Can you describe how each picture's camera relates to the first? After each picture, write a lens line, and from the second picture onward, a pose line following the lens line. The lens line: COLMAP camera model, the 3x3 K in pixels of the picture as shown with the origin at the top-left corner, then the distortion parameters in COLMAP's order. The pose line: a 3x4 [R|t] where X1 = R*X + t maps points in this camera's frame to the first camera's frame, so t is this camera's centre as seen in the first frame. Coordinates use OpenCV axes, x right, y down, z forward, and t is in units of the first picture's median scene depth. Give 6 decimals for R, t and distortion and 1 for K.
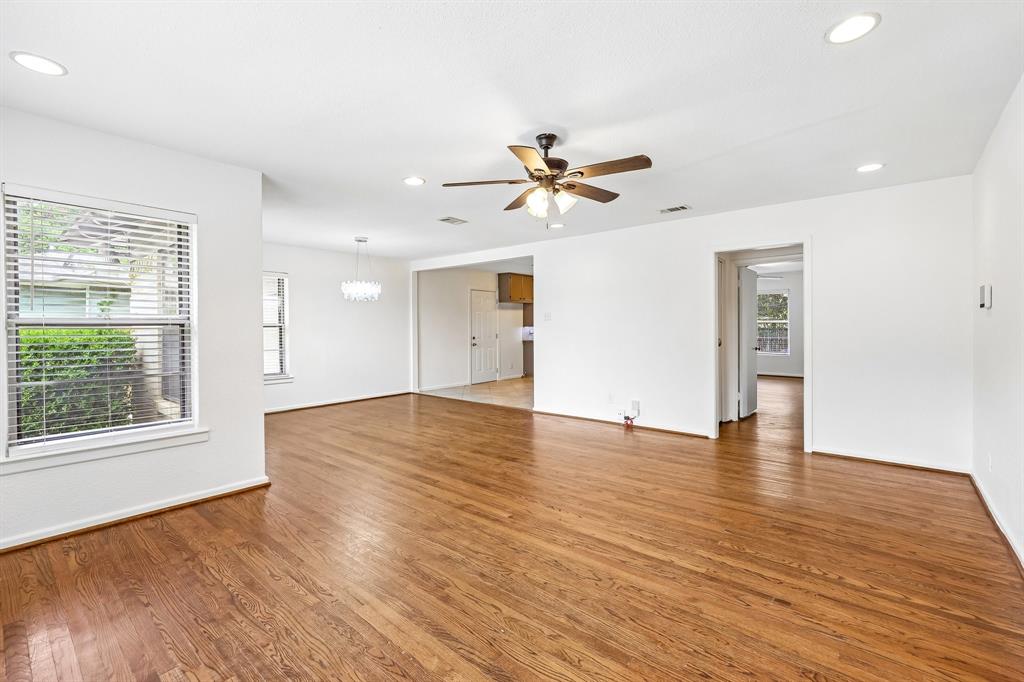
lens RADIAL K [[444.7, 0, 516.9], [0, 444.7, 337.0], [0, 0, 1]] dist [-0.001324, -0.000315]
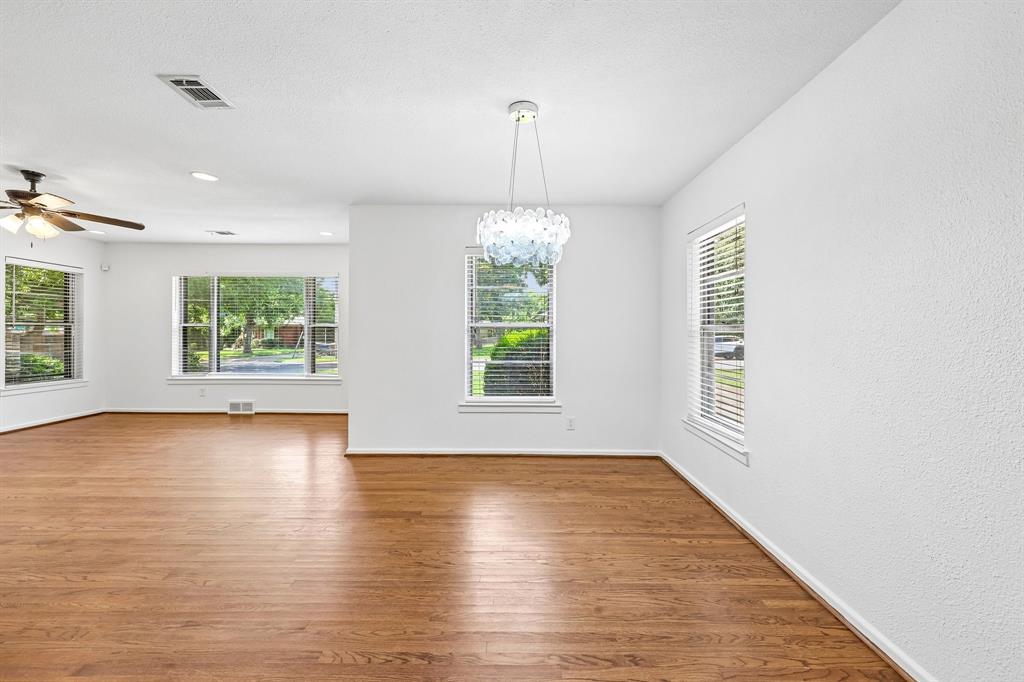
lens RADIAL K [[405.3, 0, 496.5], [0, 405.3, 327.5], [0, 0, 1]] dist [0.008216, -0.000147]
pose [[-0.773906, -0.005250, -0.633279, -0.195565], [-0.016489, 0.999794, 0.011863, -0.058915], [0.633086, 0.019623, -0.773833, 2.611935]]
